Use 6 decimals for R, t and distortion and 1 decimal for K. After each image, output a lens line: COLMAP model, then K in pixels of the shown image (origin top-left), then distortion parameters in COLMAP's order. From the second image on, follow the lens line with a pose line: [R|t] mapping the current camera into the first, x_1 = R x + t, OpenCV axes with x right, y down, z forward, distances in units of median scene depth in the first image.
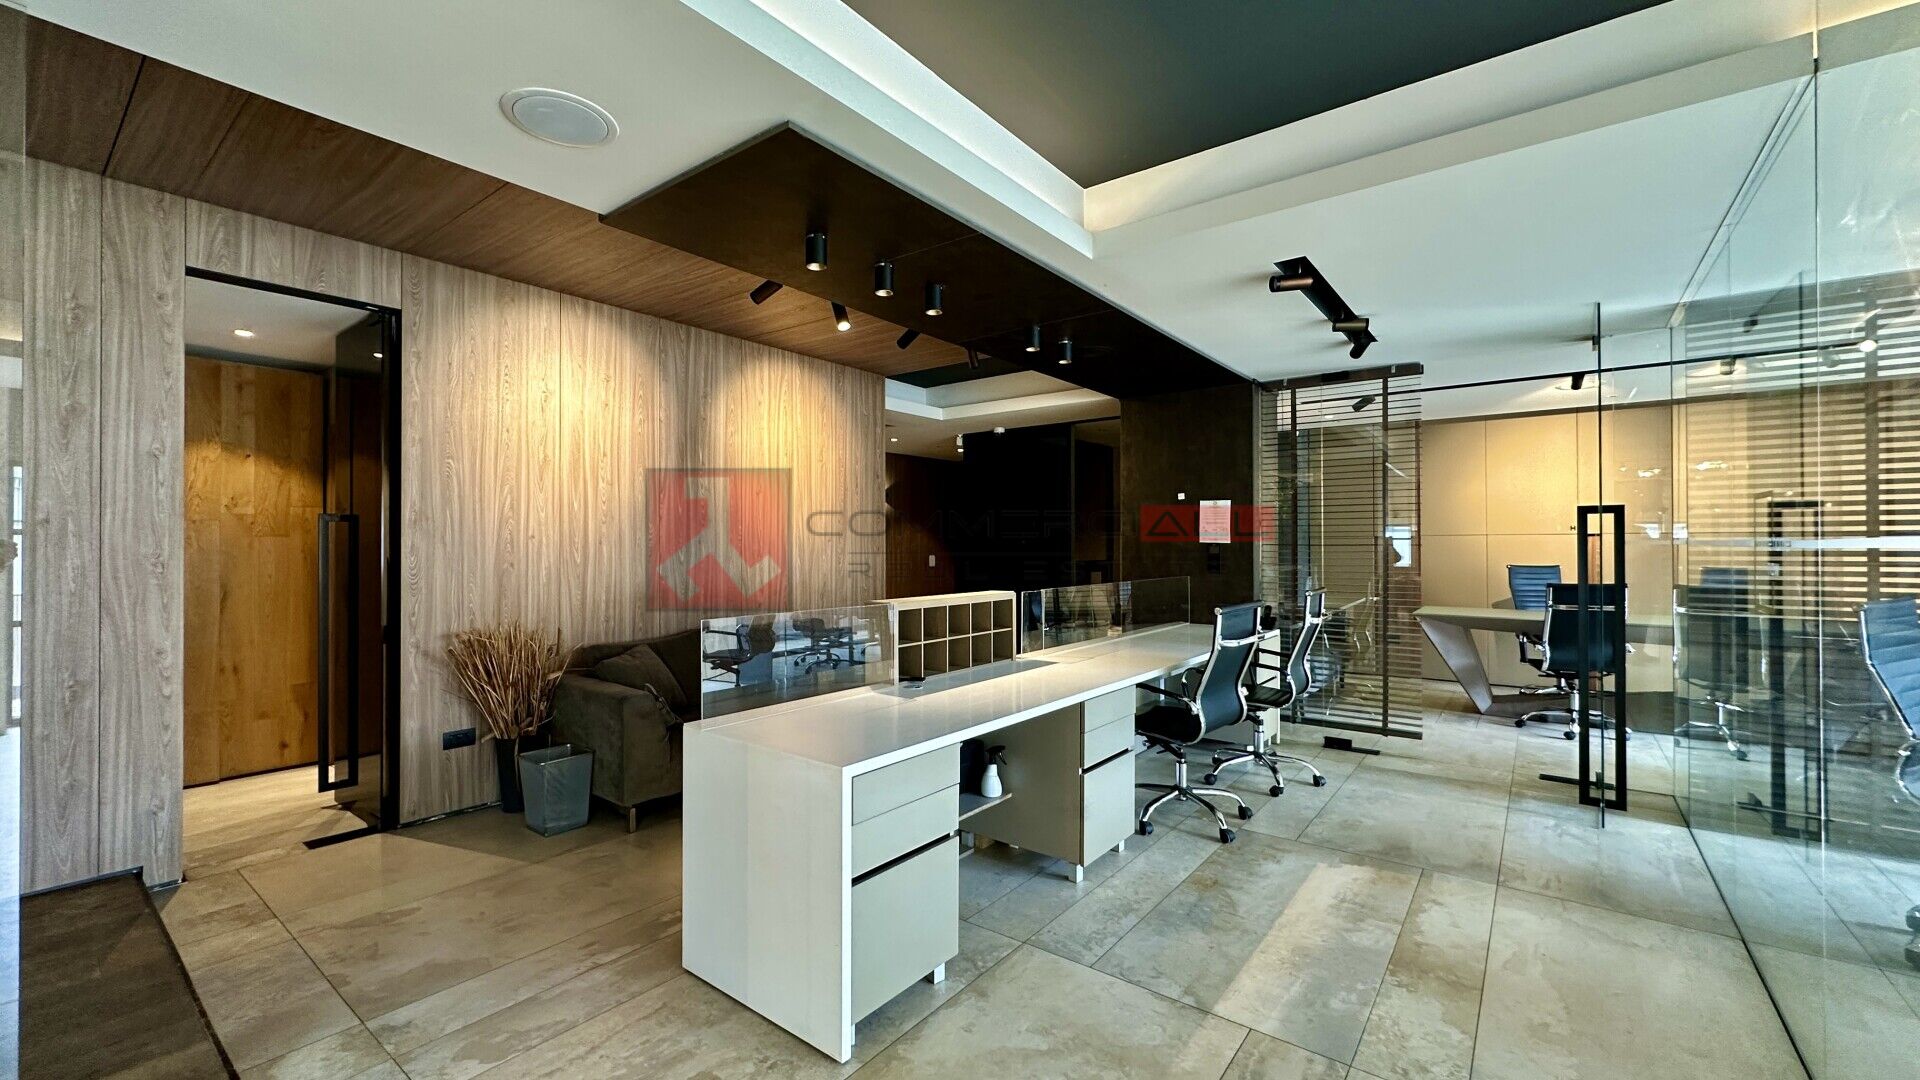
lens RADIAL K [[767.5, 0, 956.6], [0, 767.5, 530.2], [0, 0, 1]] dist [-0.002225, -0.000183]
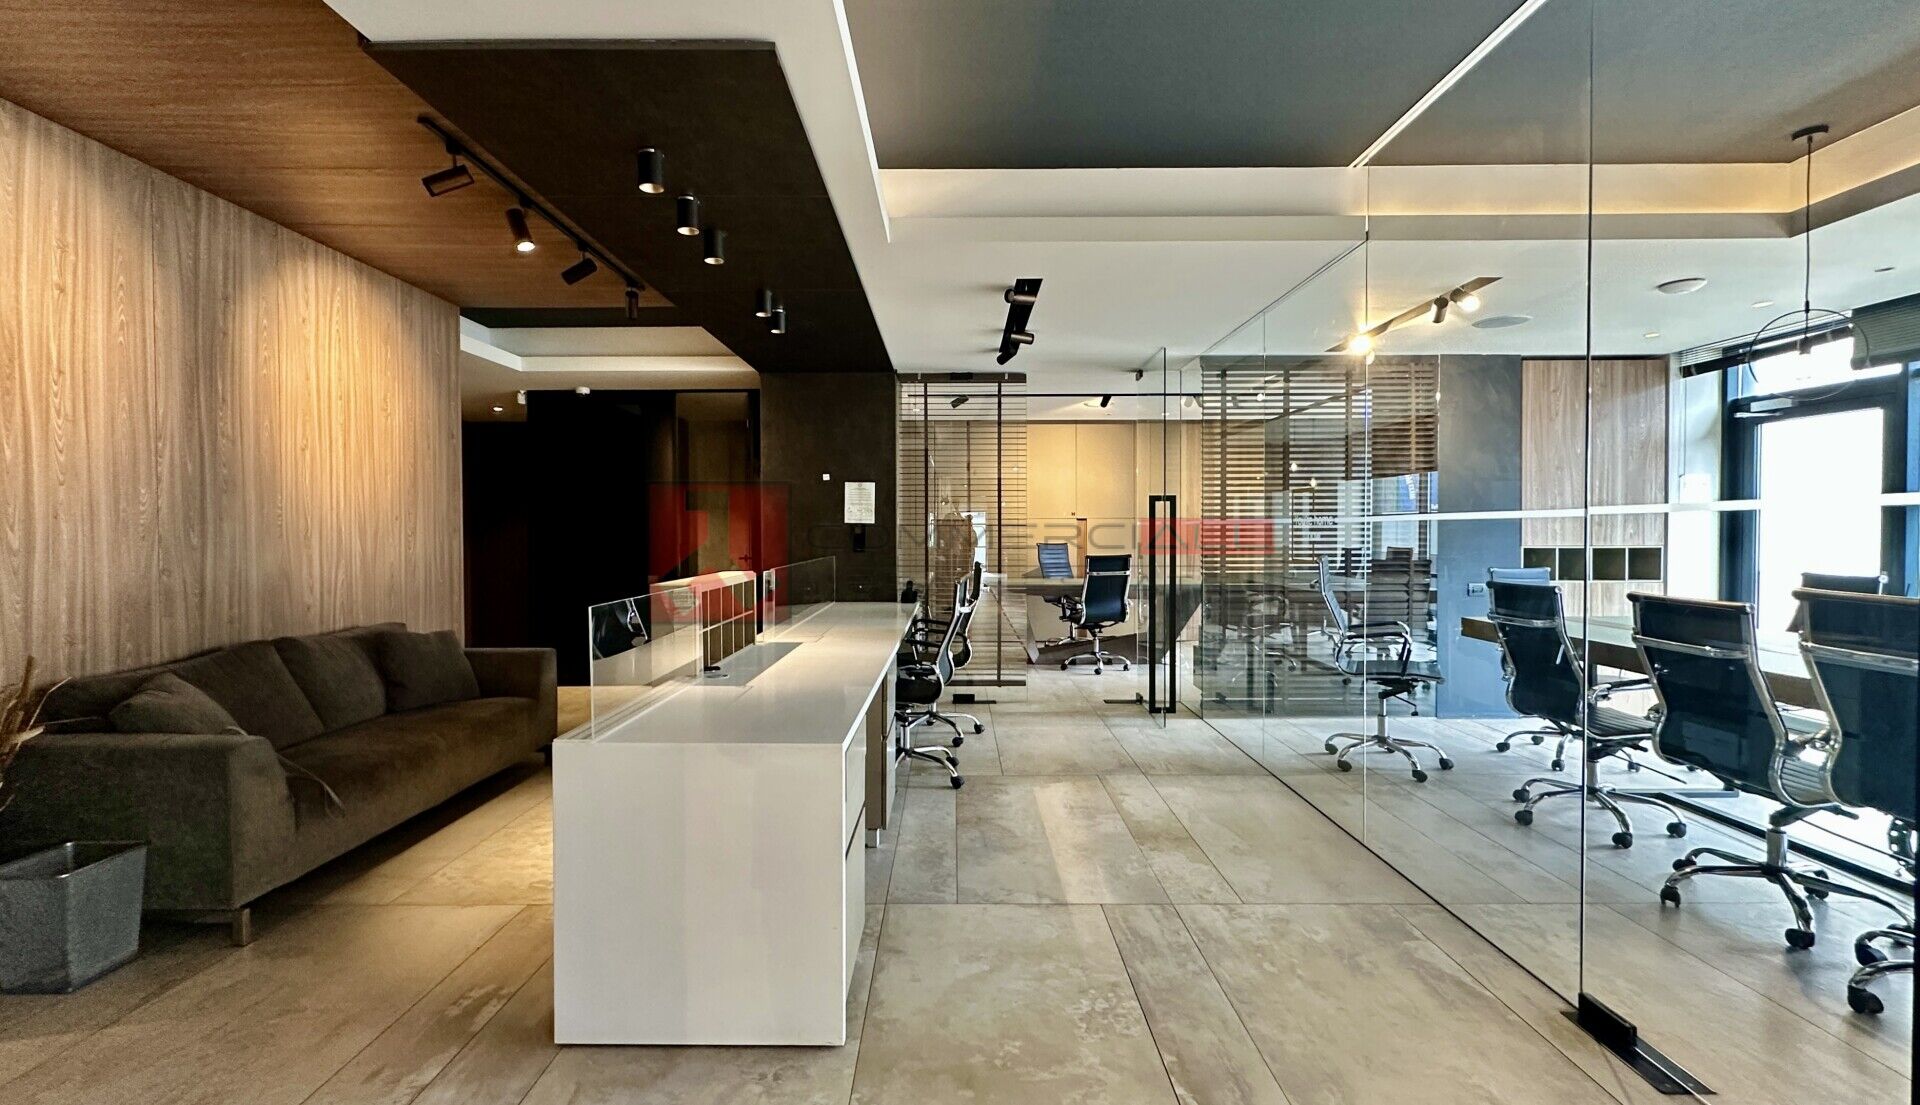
lens RADIAL K [[827.0, 0, 957.0], [0, 827.0, 532.6], [0, 0, 1]] dist [-0.001778, -0.000408]
pose [[0.790360, -0.002143, 0.612639, -0.296997], [-0.010318, 0.999805, 0.016808, 0.010850], [-0.612556, -0.019606, 0.790184, 0.041471]]
